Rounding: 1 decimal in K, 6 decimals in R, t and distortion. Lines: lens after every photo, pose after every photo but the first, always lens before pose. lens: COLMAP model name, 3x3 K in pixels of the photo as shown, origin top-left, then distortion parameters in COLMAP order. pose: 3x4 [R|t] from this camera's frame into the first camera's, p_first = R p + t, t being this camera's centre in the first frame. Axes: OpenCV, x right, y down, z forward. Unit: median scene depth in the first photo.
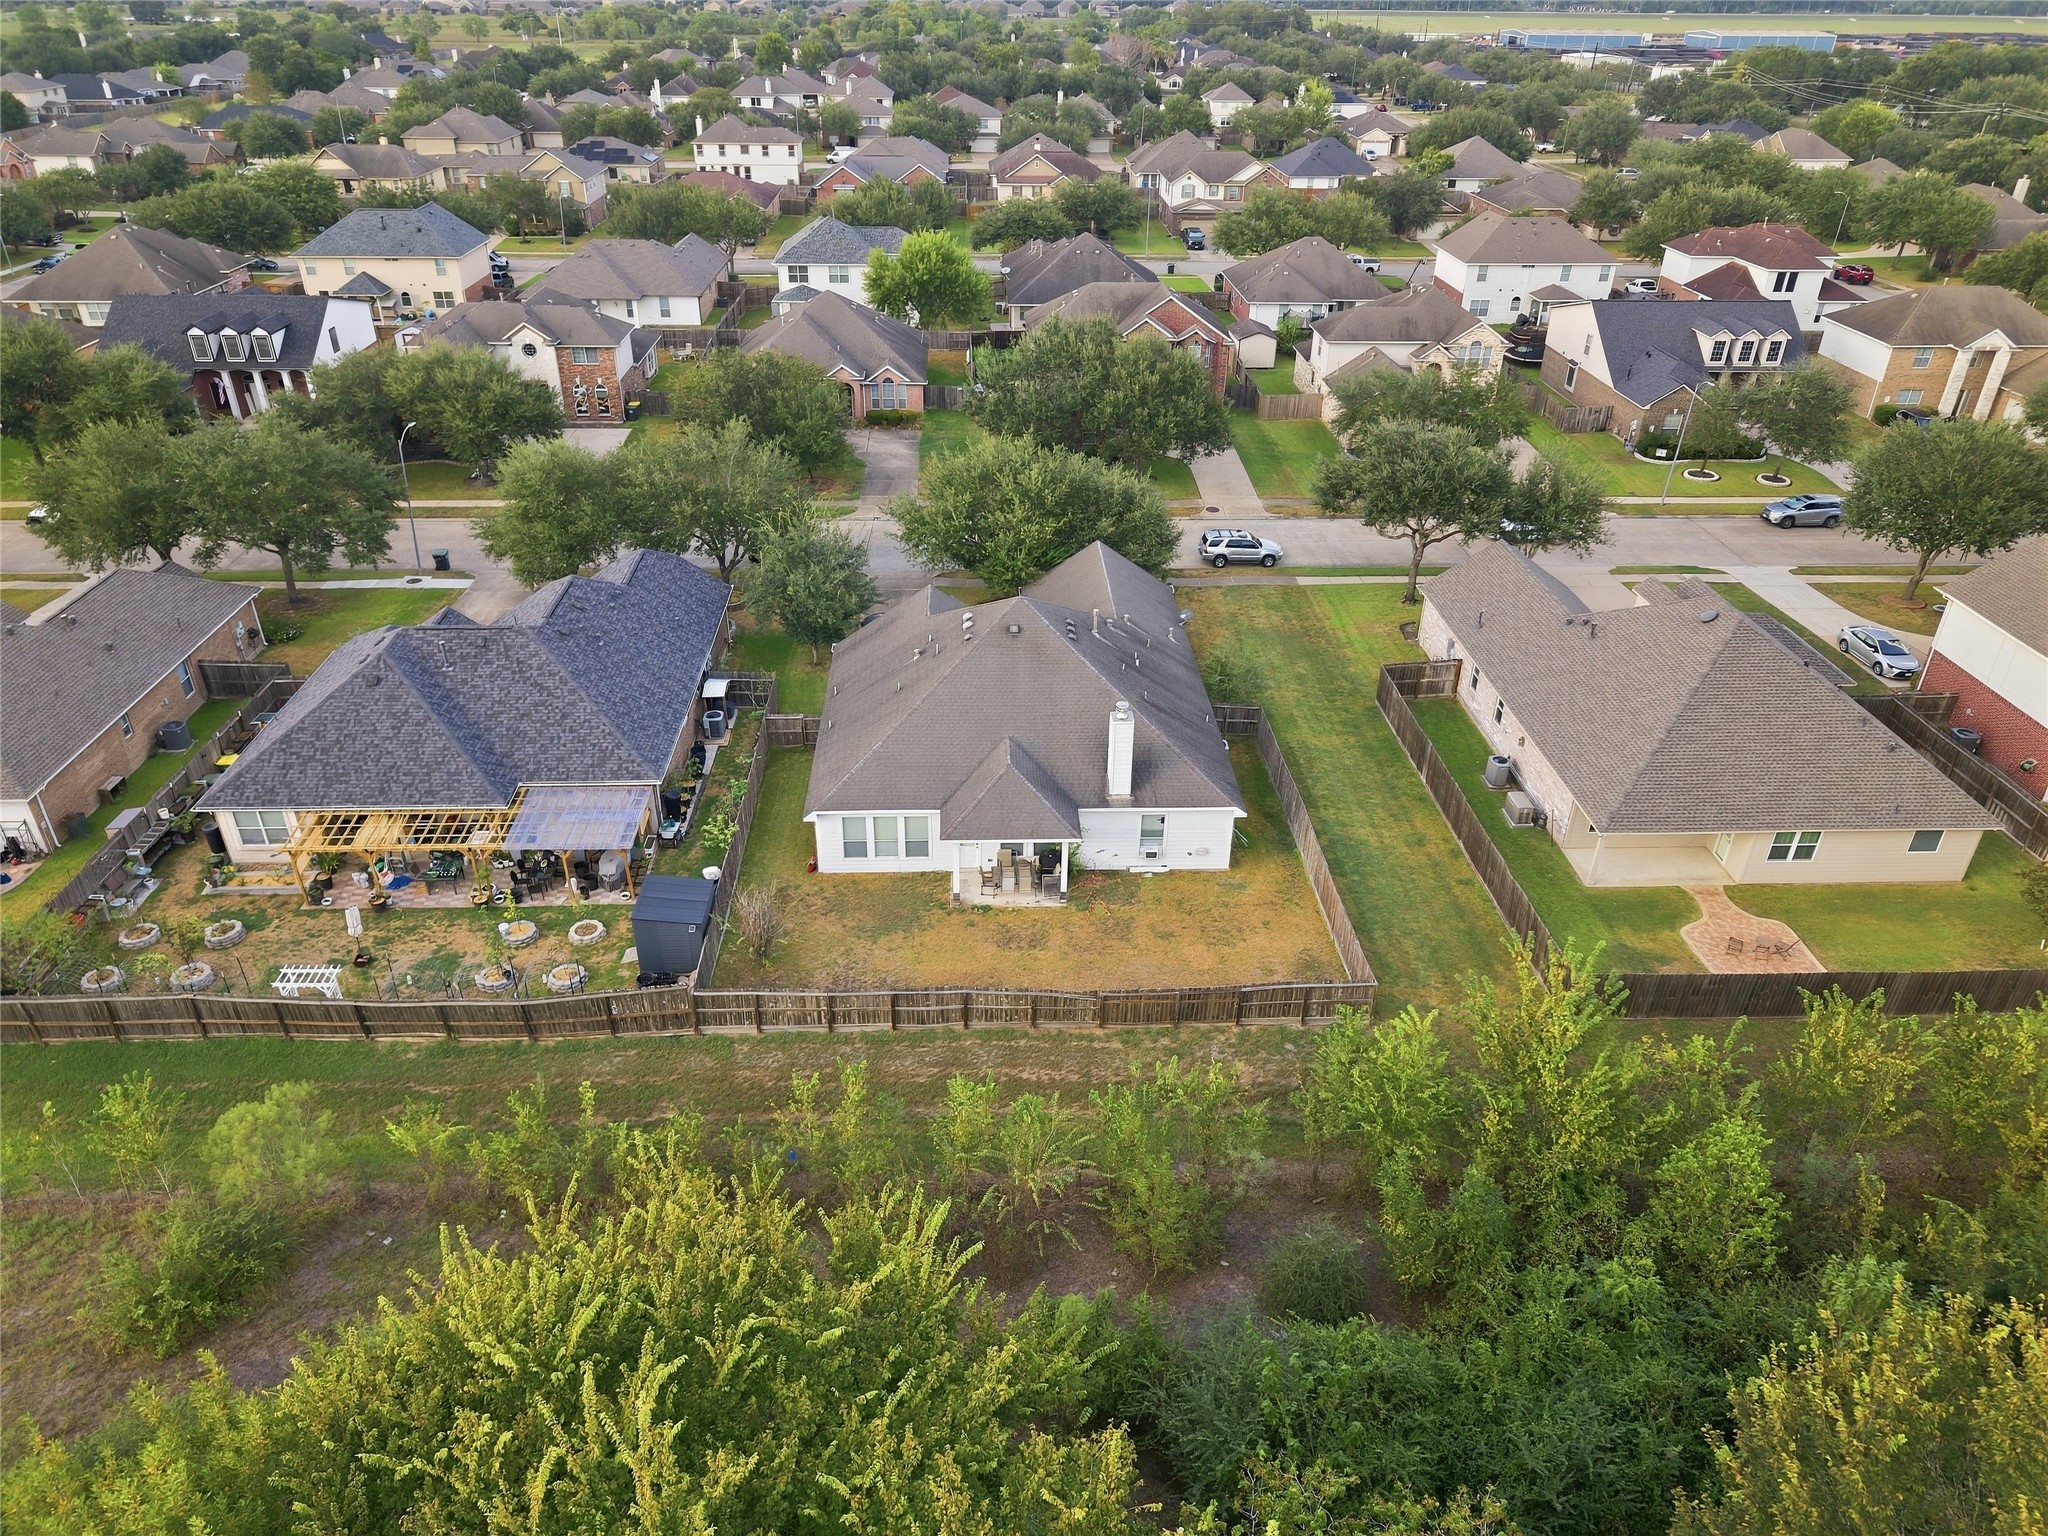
lens RADIAL K [[1383.0, 0, 1024.0], [0, 1383.0, 768.0], [0, 0, 1]] dist [0.006451, -0.004300]
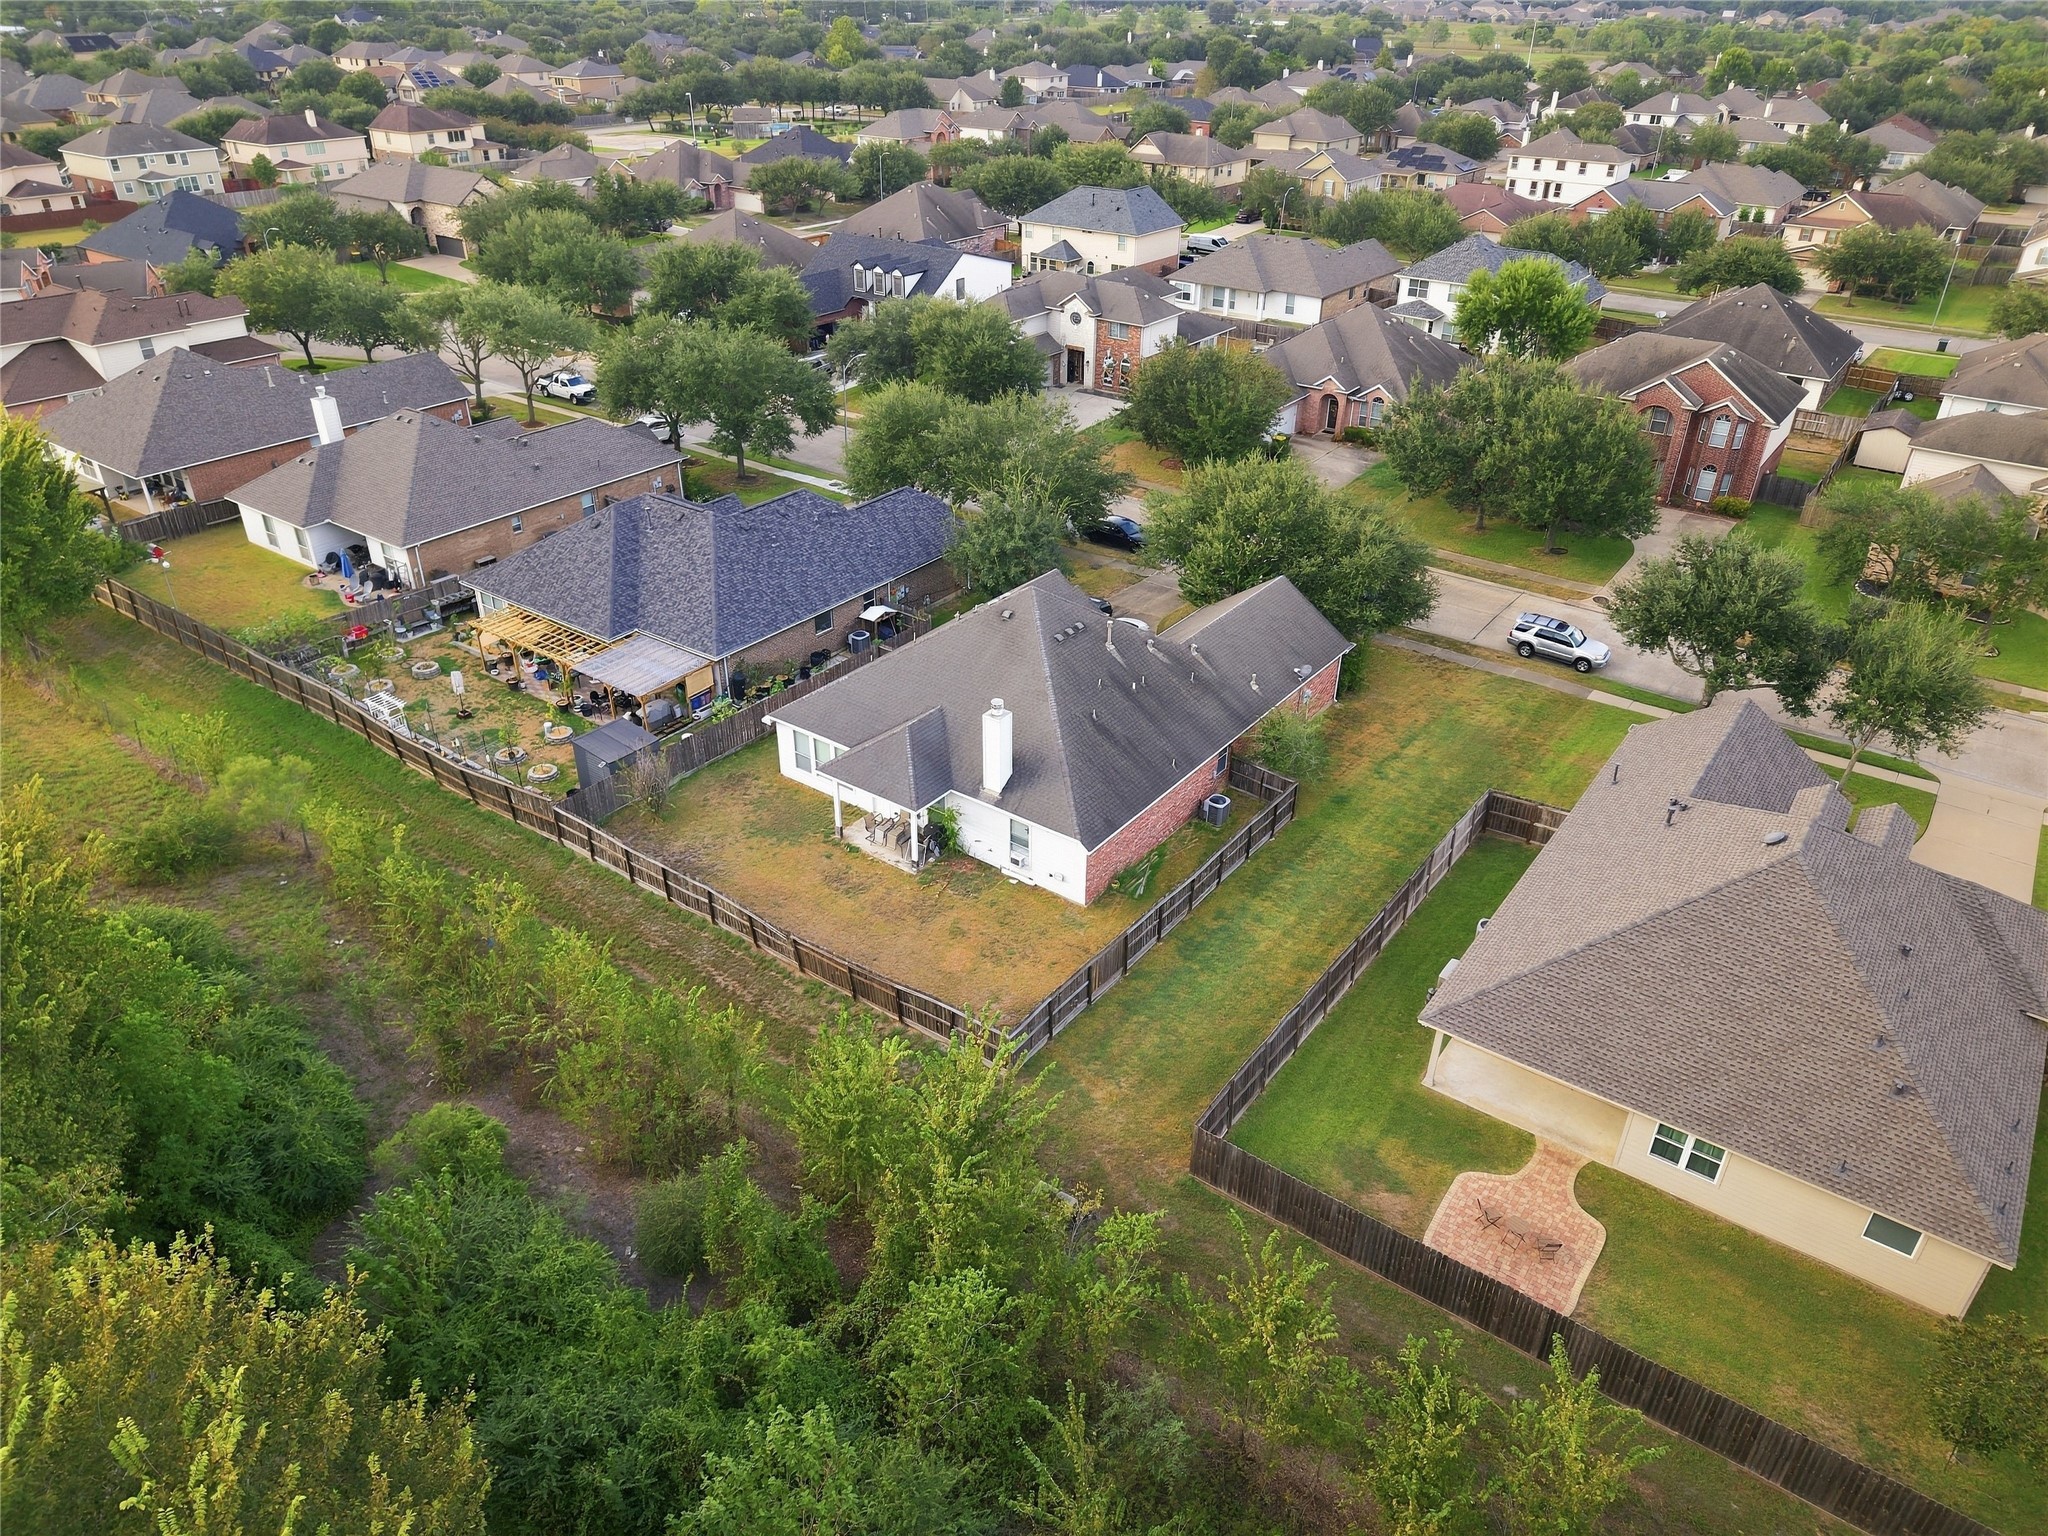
lens RADIAL K [[1383.0, 0, 1024.0], [0, 1383.0, 768.0], [0, 0, 1]] dist [0.006451, -0.004300]
pose [[0.779870, 0.311016, -0.543206, 0.393511], [-0.314210, 0.945077, 0.090005, -0.058745], [0.541364, 0.100488, 0.834762, 0.108239]]
